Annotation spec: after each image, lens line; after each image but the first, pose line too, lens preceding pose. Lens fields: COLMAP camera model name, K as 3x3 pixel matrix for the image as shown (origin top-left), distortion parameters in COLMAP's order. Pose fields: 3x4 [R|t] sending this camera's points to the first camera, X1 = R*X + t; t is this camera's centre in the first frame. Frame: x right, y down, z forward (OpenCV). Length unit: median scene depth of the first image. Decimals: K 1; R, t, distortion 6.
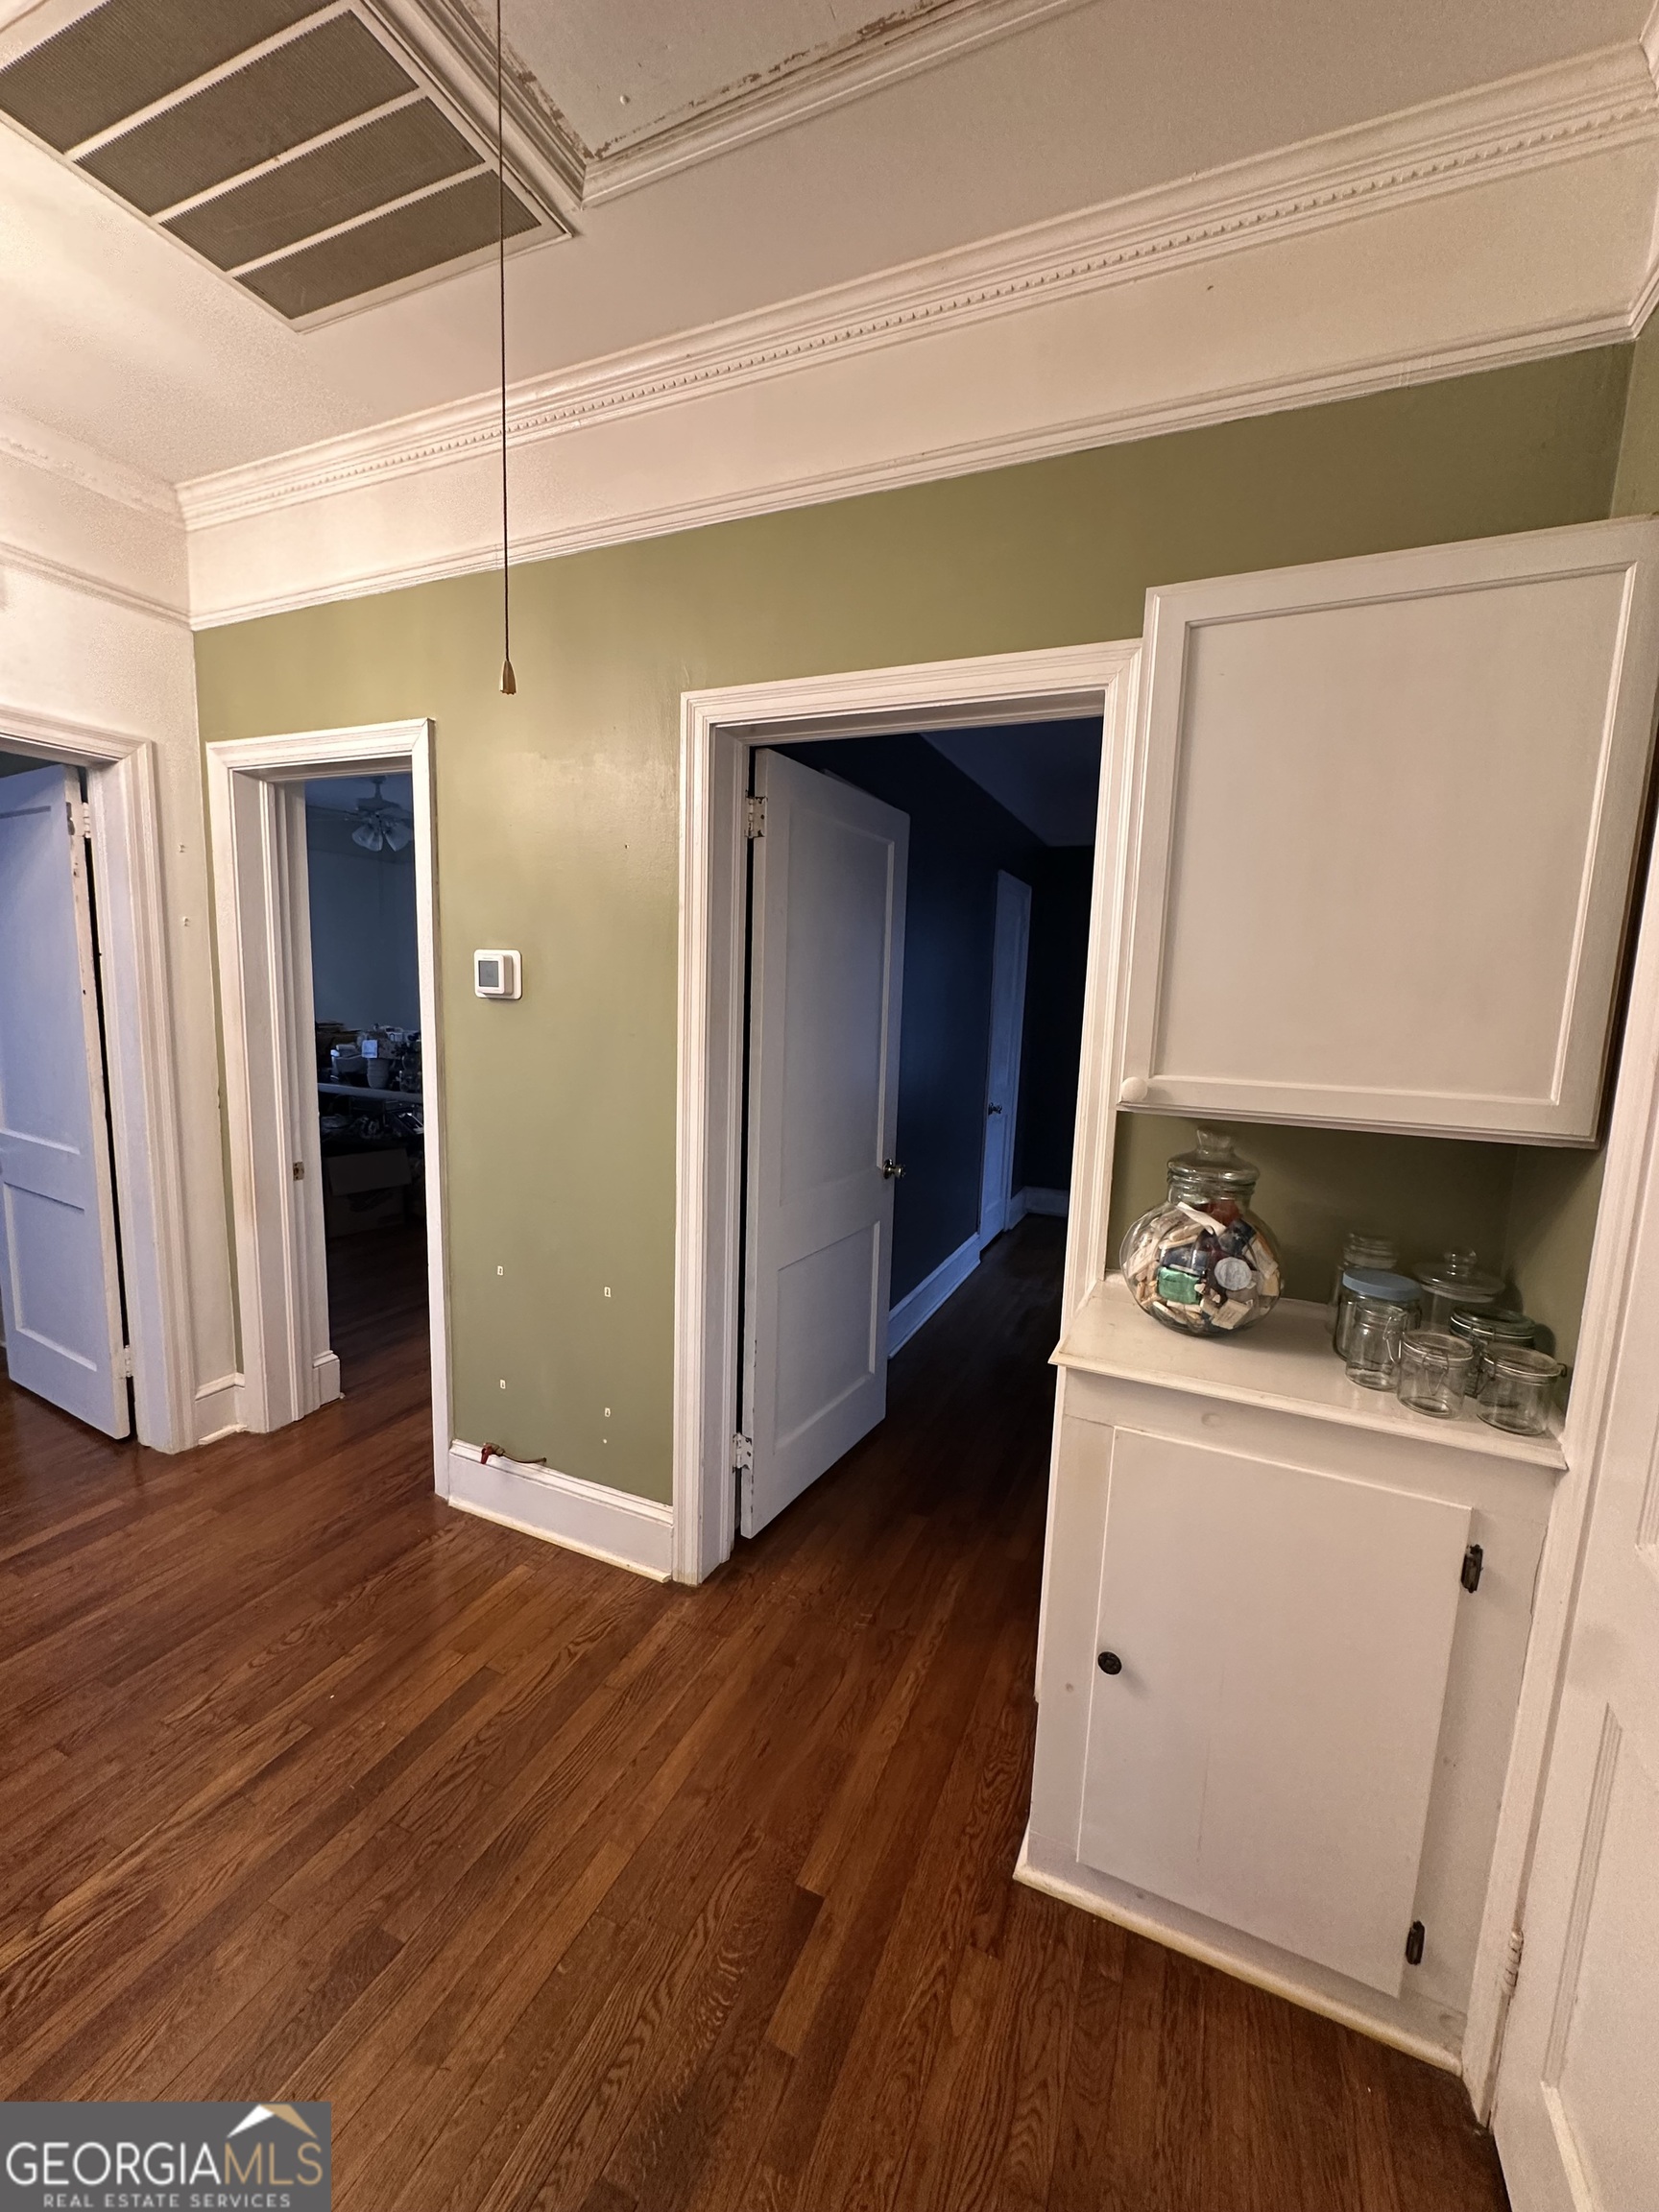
lens RADIAL K [[884.2, 0, 817.2], [0, 884.2, 1106.2], [0, 0, 1]] dist [0.001194, 0.000438]
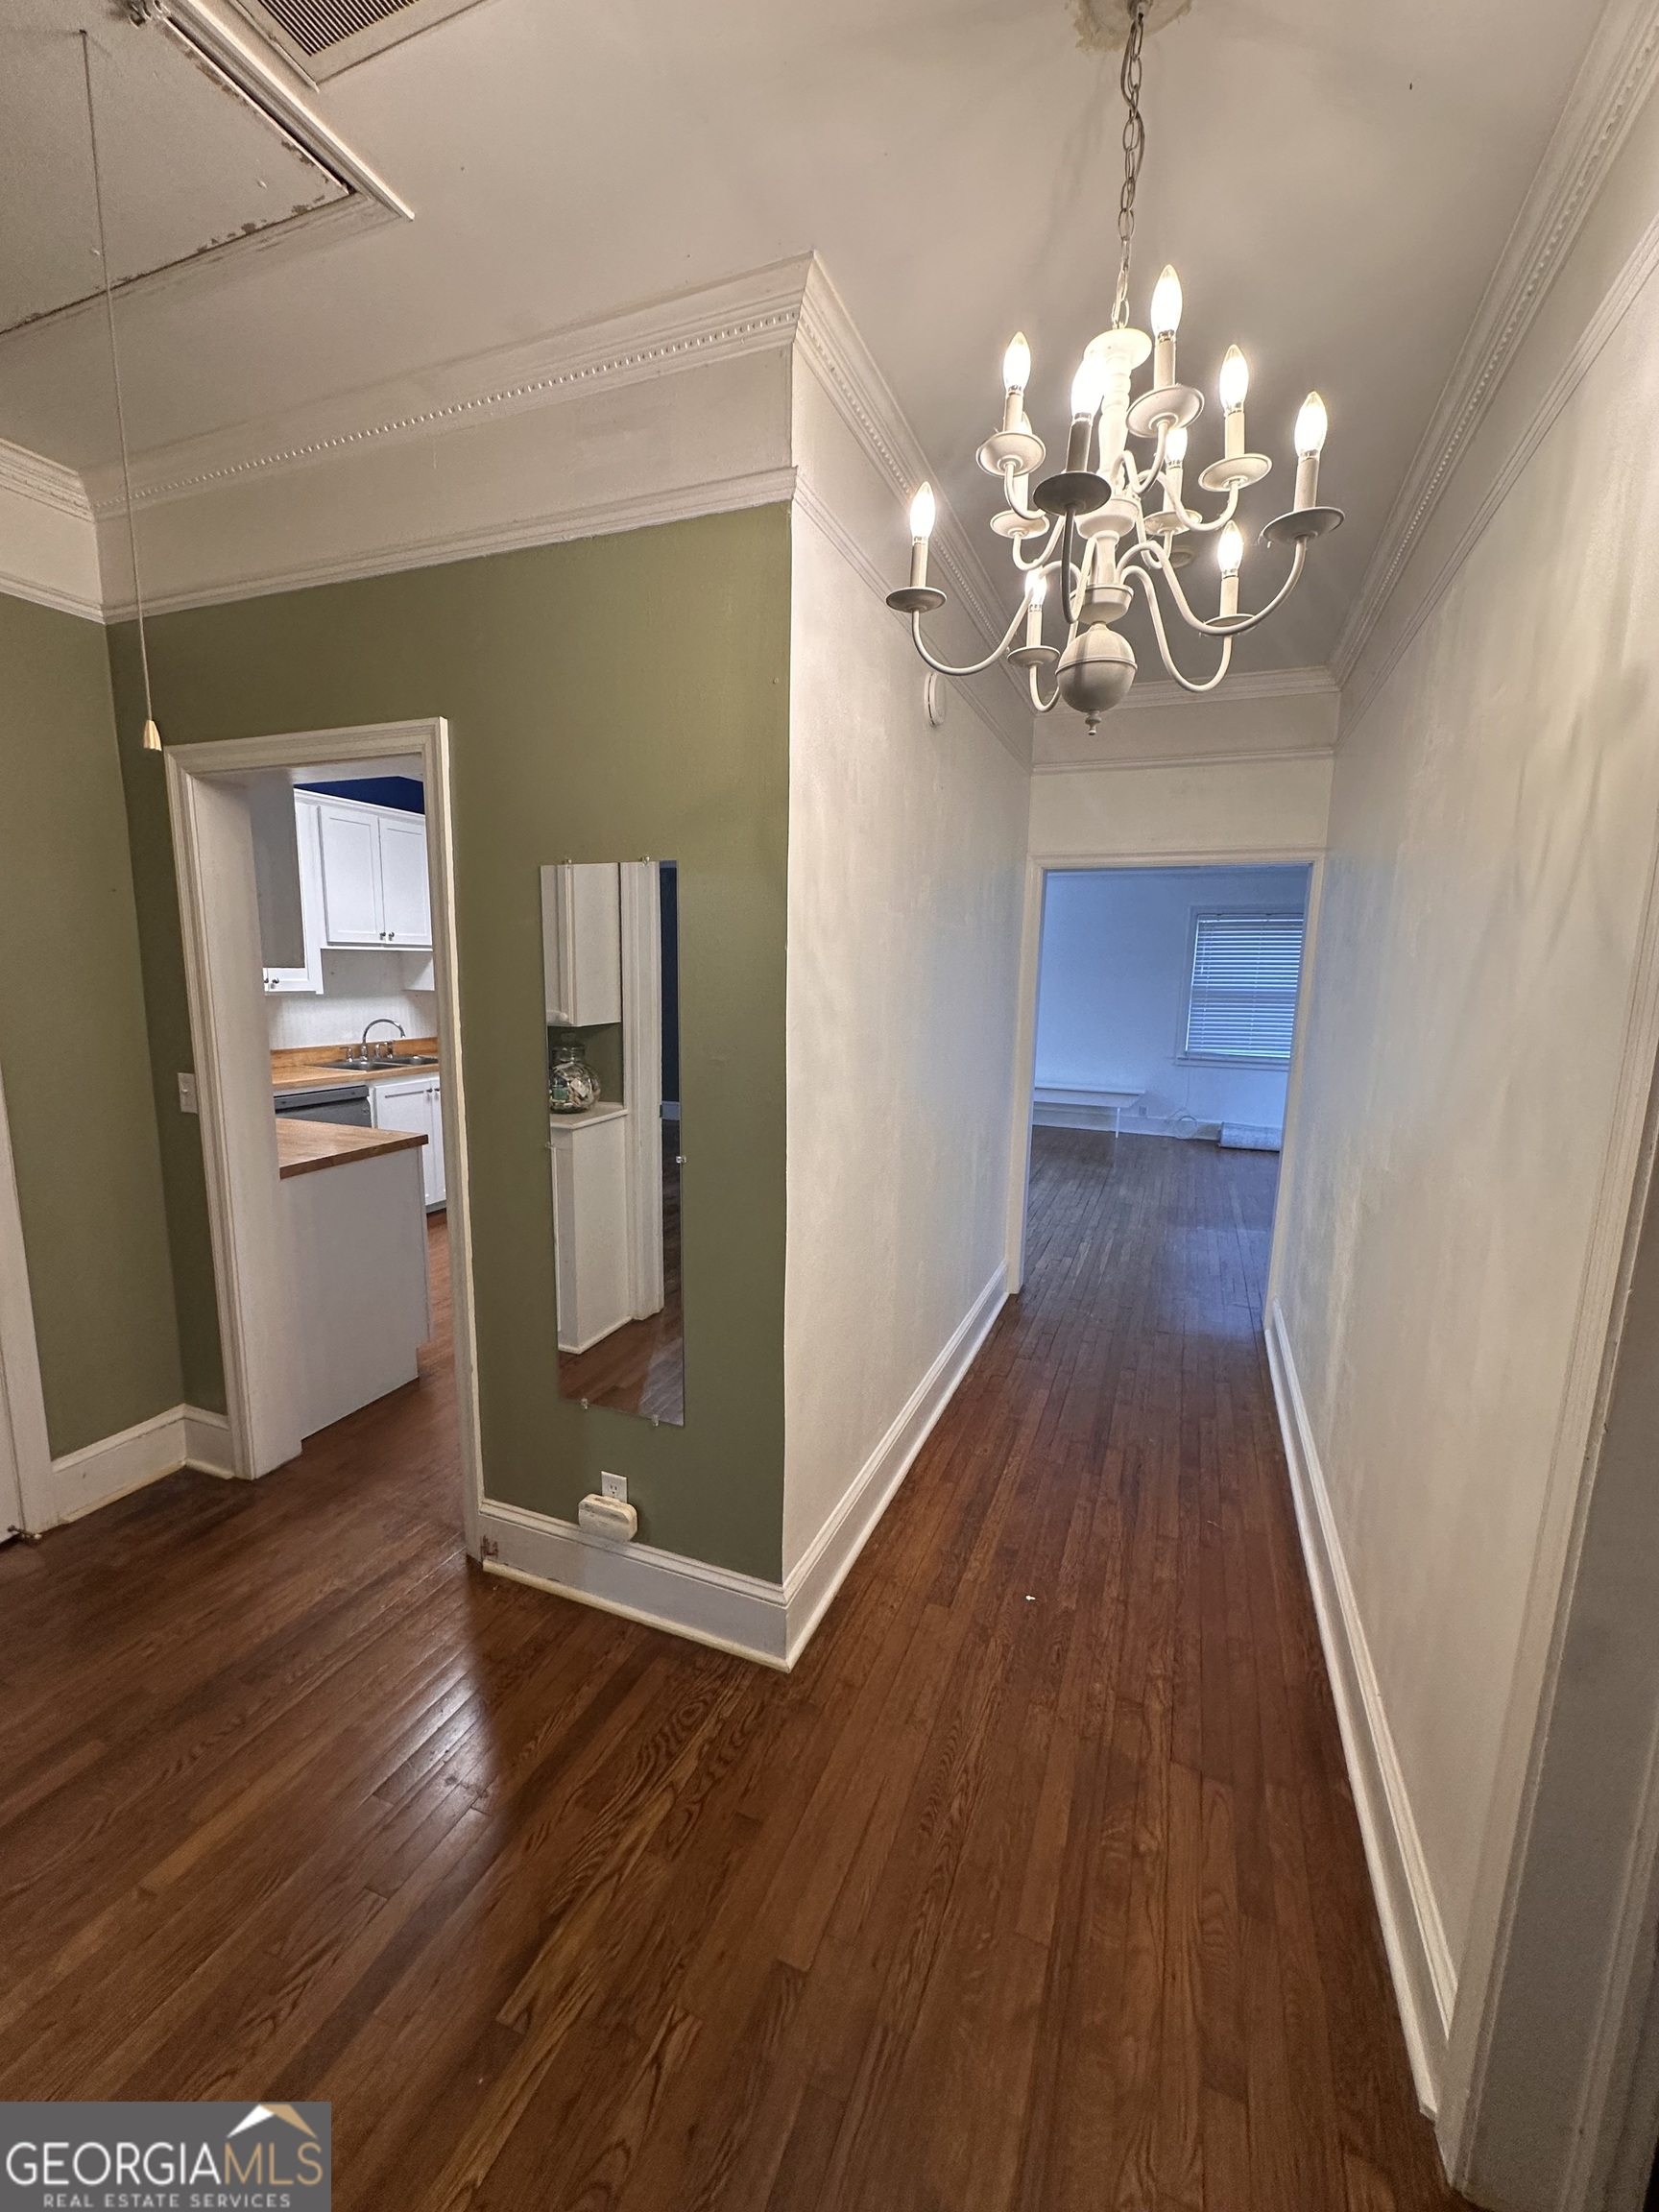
lens RADIAL K [[884.2, 0, 829.9], [0, 884.2, 1106.9], [0, 0, 1]] dist [0.001194, 0.000438]
pose [[-0.997260, -0.054404, -0.050120, -0.902828], [-0.066609, 0.955140, 0.288568, -0.332692], [0.032172, 0.291116, -0.956147, 1.757357]]
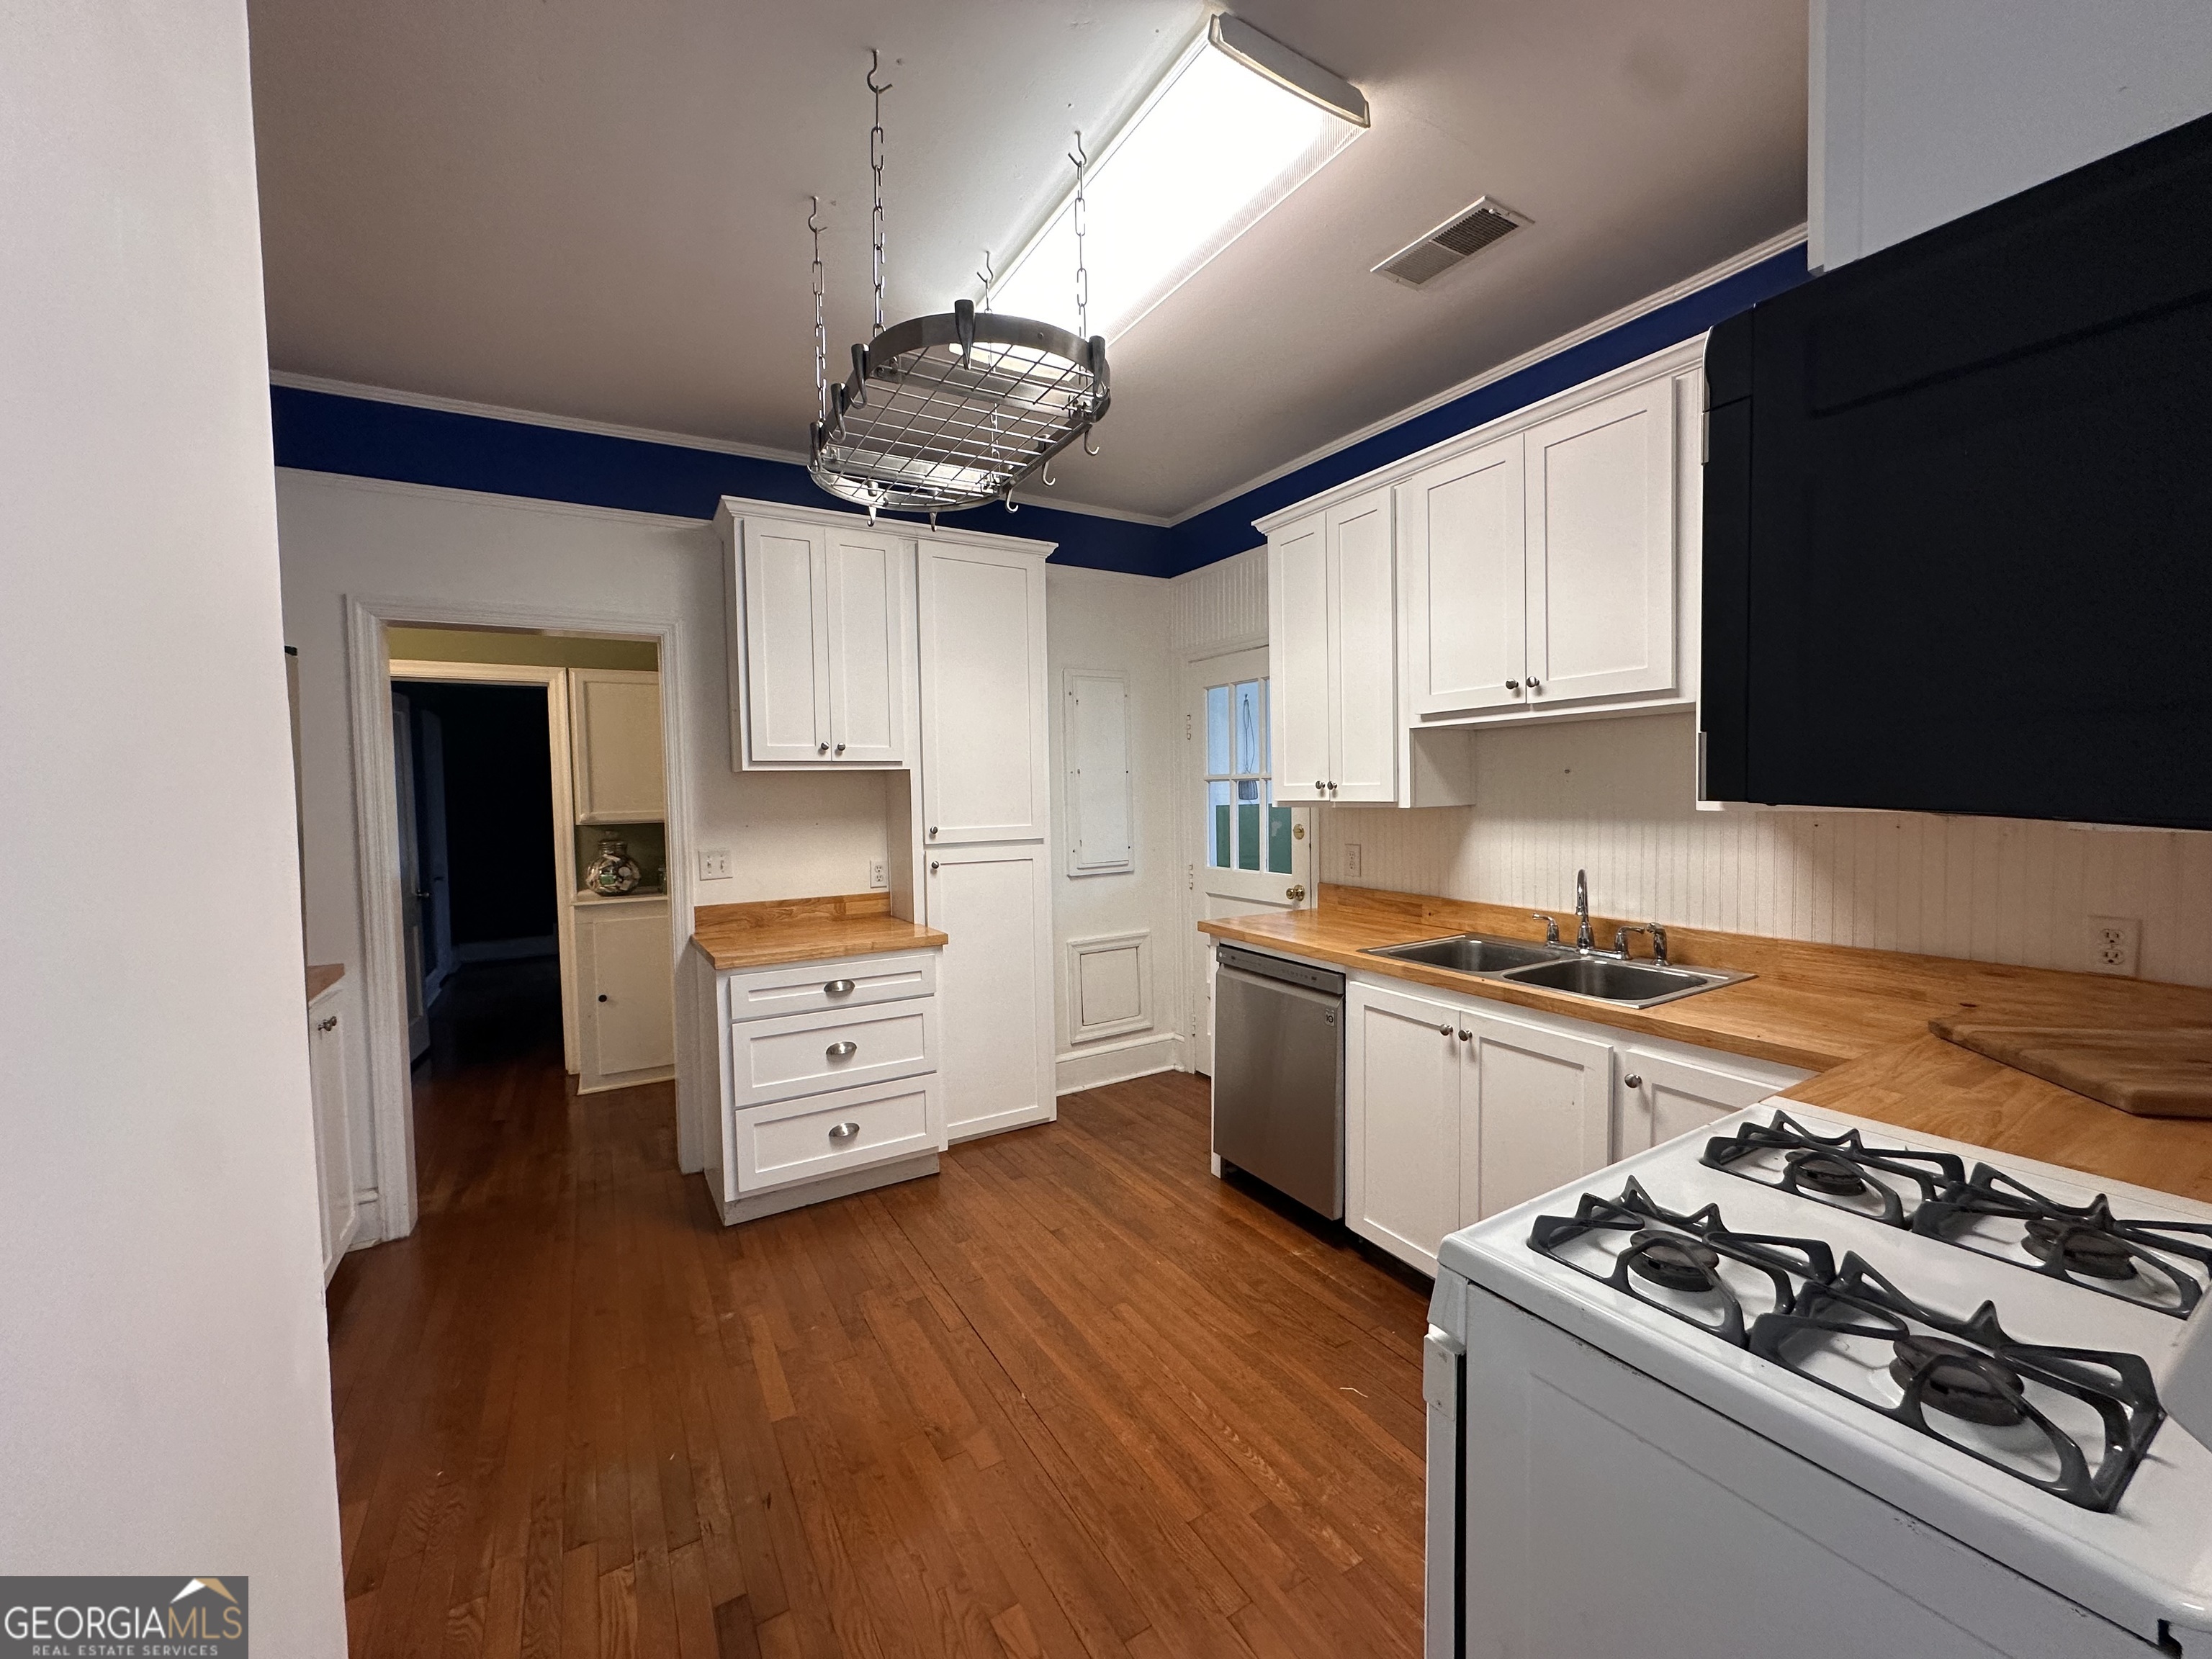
lens RADIAL K [[884.2, 0, 1102.3], [0, 884.2, 828.4], [0, 0, 1]] dist [0.001194, 0.000438]
pose [[0.574585, -0.084016, 0.814121, -1.051005], [0.150362, 0.988623, -0.004097, 0.292704], [-0.804515, 0.124767, 0.580680, -2.109675]]
